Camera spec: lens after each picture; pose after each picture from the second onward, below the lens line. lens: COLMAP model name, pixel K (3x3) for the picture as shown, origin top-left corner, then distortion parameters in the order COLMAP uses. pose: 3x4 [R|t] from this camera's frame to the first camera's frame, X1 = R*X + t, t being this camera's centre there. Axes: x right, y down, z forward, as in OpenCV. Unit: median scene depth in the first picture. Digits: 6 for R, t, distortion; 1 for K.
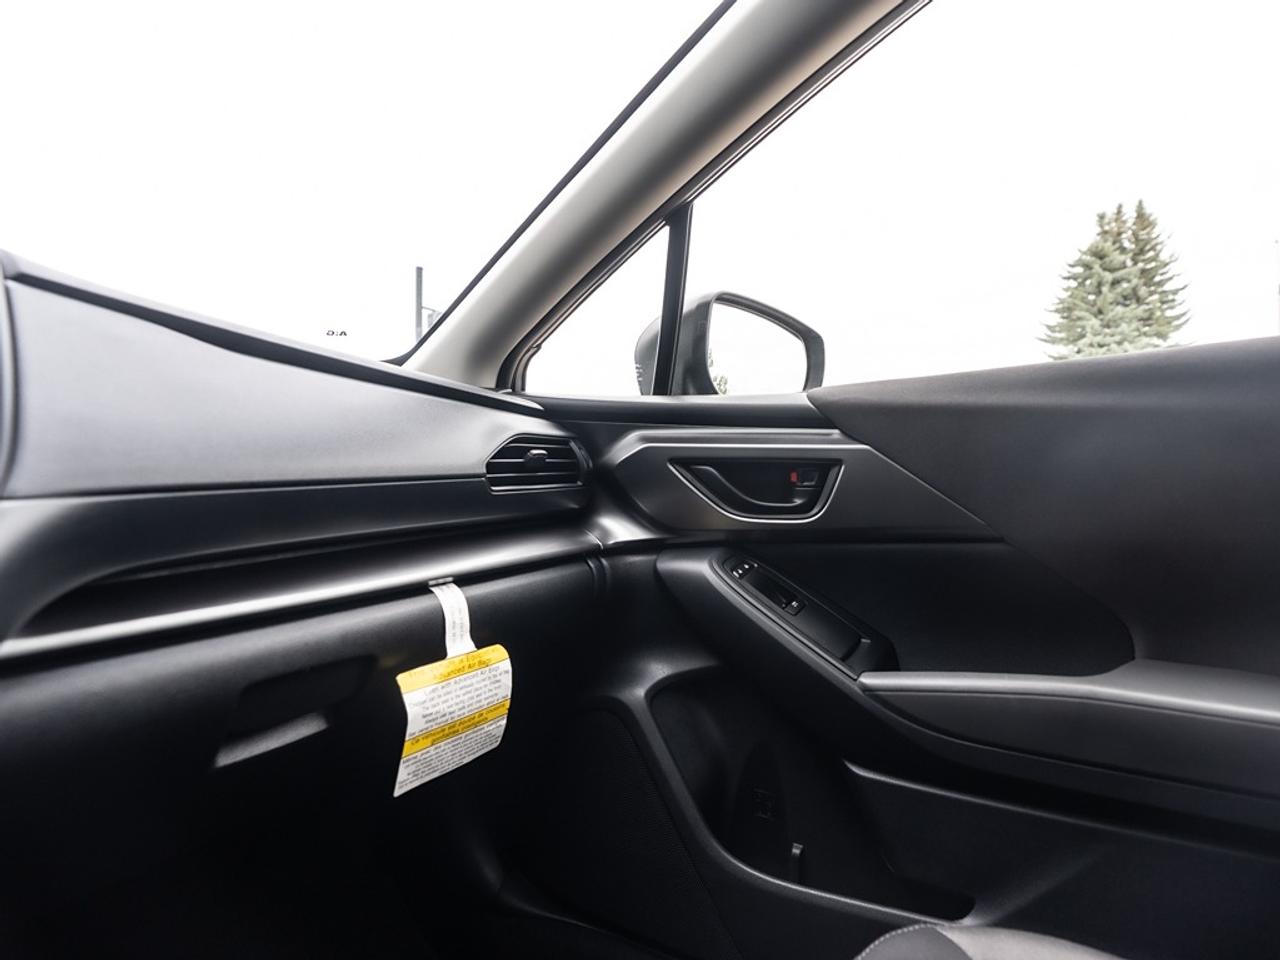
lens RADIAL K [[671.5, 0, 663.3], [0, 671.5, 485.8], [0, 0, 1]] dist [-0.005617, -0.000260]
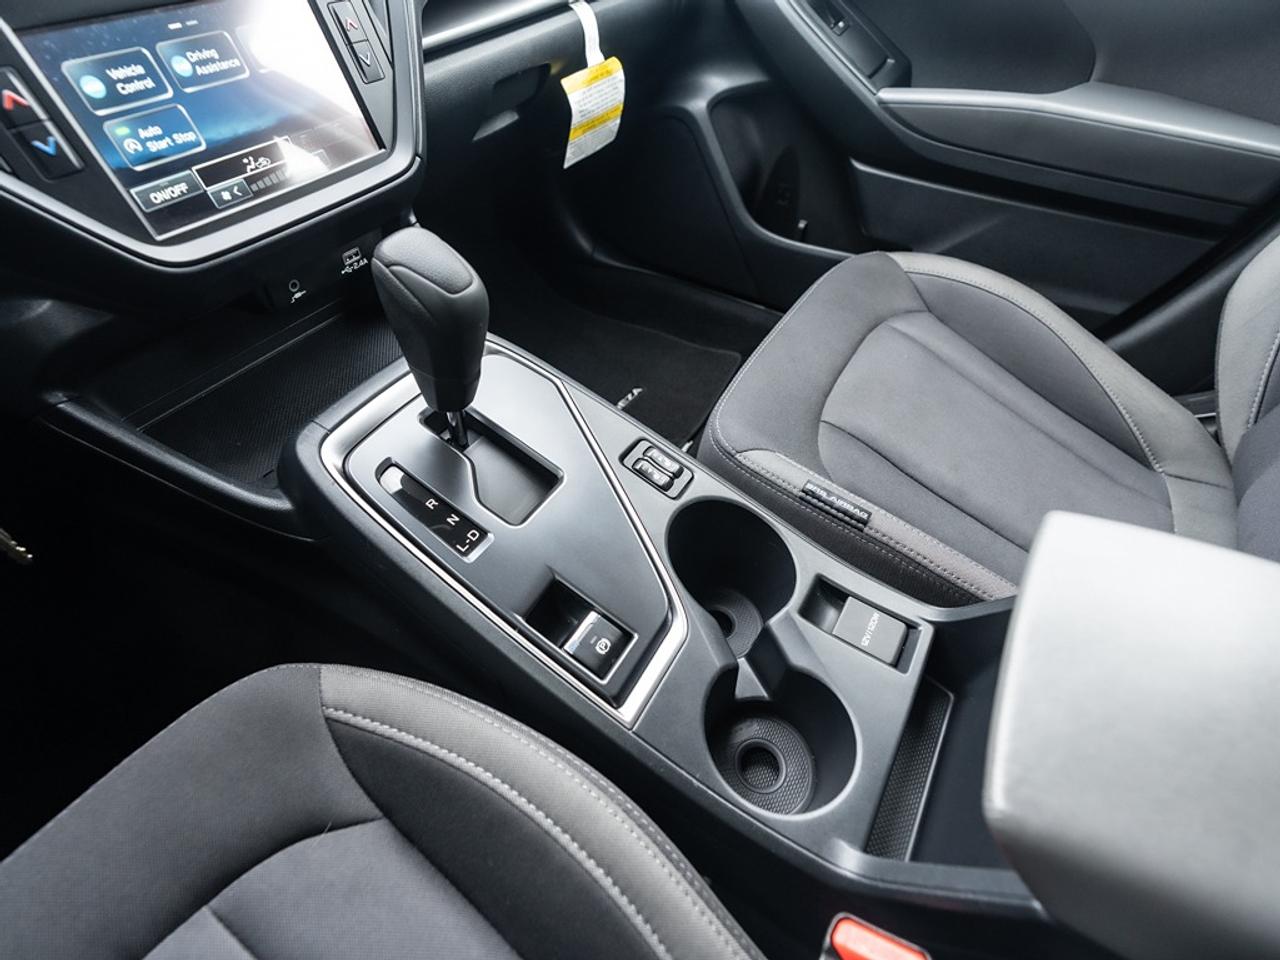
lens RADIAL K [[639.8, 0, 640.0], [0, 639.8, 480.0], [0, 0, 1]] dist [-0.004049, 0.001609]
pose [[0.999746, 0.022542, -0.000800, -0.175844], [-0.015036, 0.692441, 0.721318, -0.095963], [0.016814, -0.721123, 0.692603, -0.476367]]
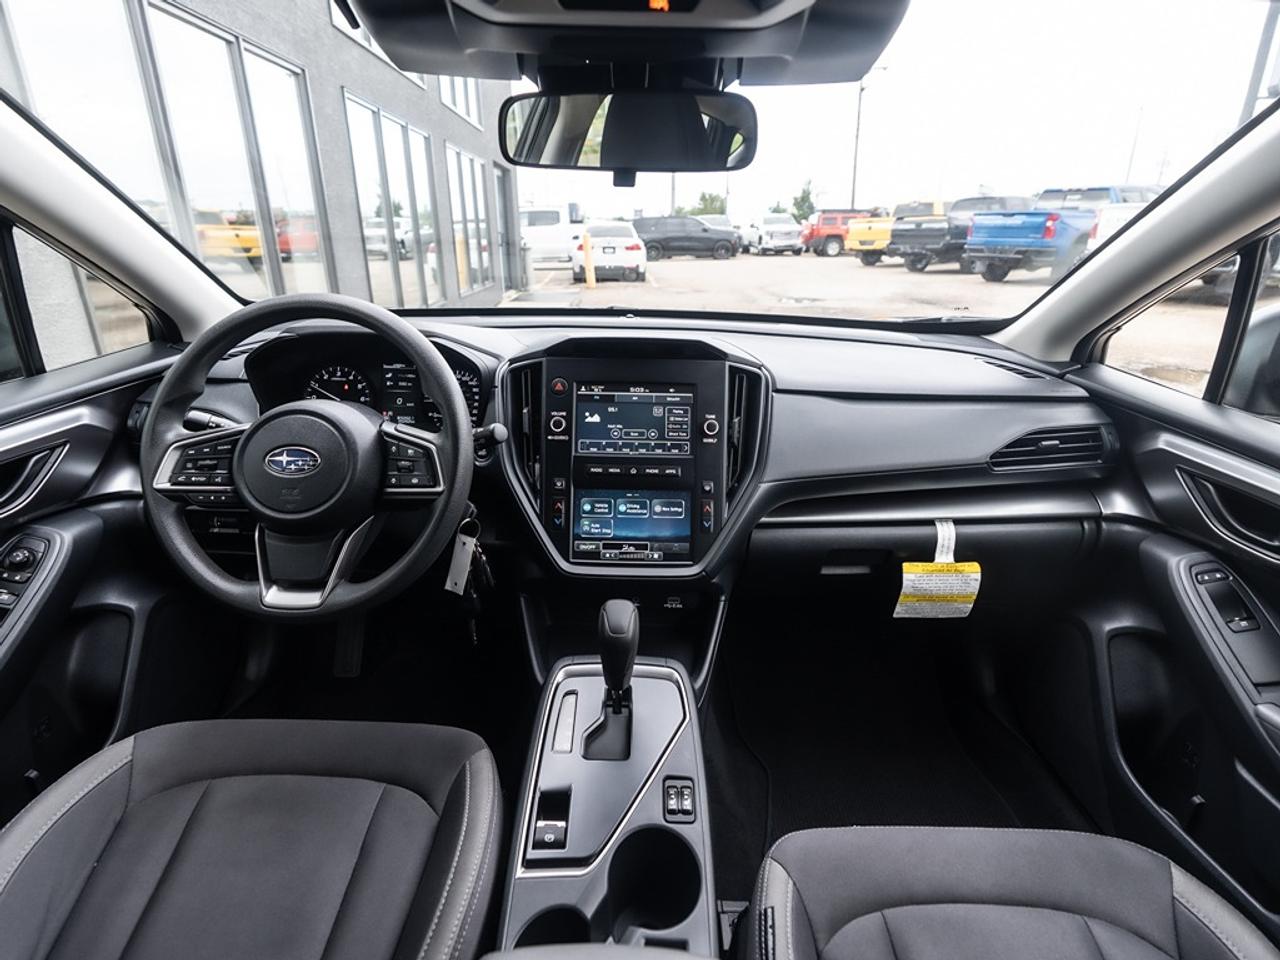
lens RADIAL K [[673.3, 0, 640.0], [0, 673.3, 480.0], [0, 0, 1]] dist [-0.004955, 0.000381]
pose [[0.504559, 0.286979, -0.814287, 0.631206], [-0.016918, 0.946247, 0.323003, -0.480329], [0.863211, -0.149198, 0.482292, -0.485929]]
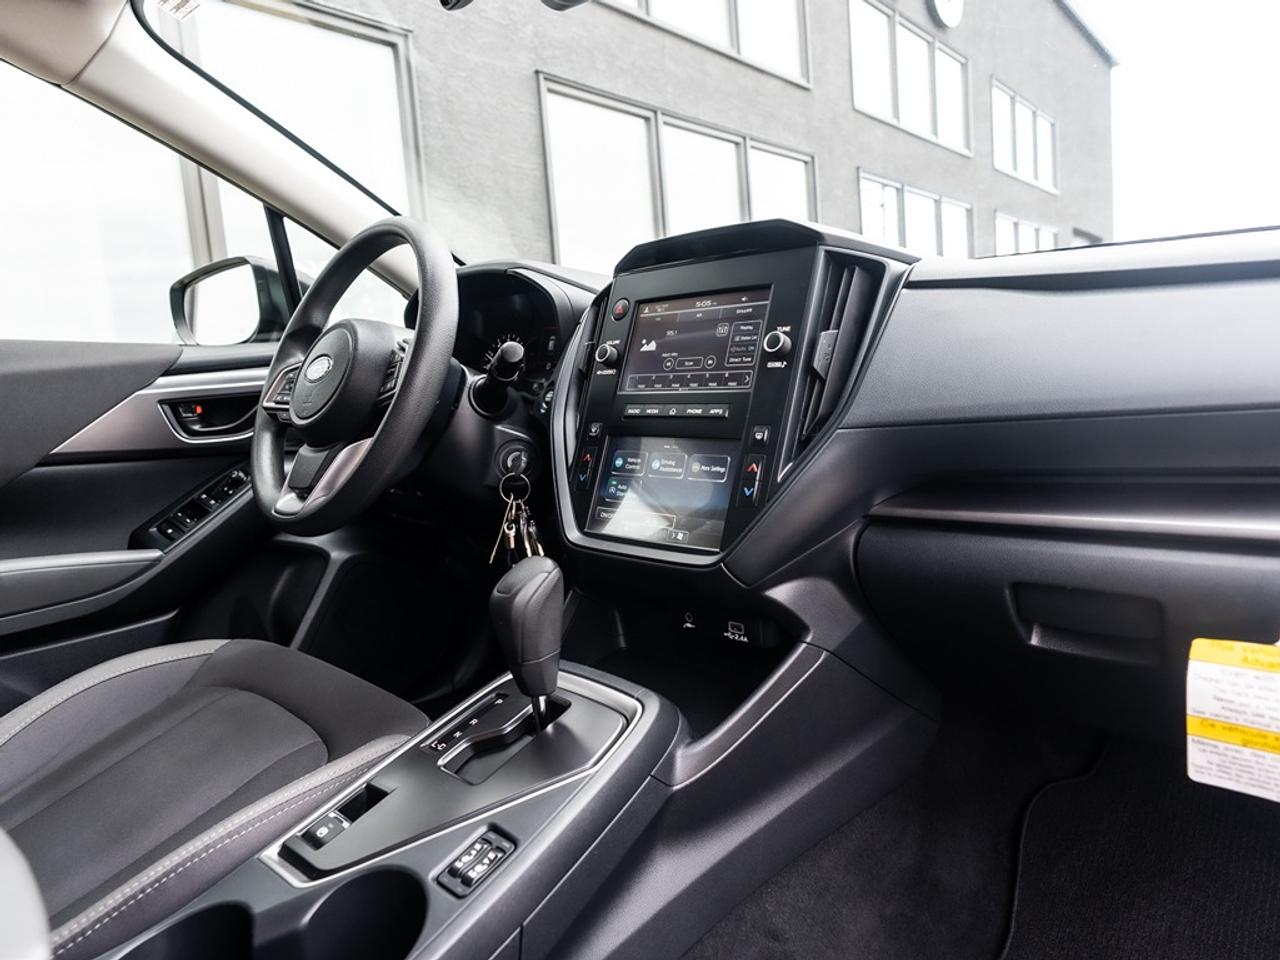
lens RADIAL K [[794.8, 0, 631.6], [0, 794.8, 457.8], [0, 0, 1]] dist [0.006256, 0.001111]
pose [[-0.216488, 0.112769, -0.969750, 0.611058], [0.044201, 0.993420, 0.105654, -0.072586], [0.975284, -0.019991, -0.220049, 0.443514]]
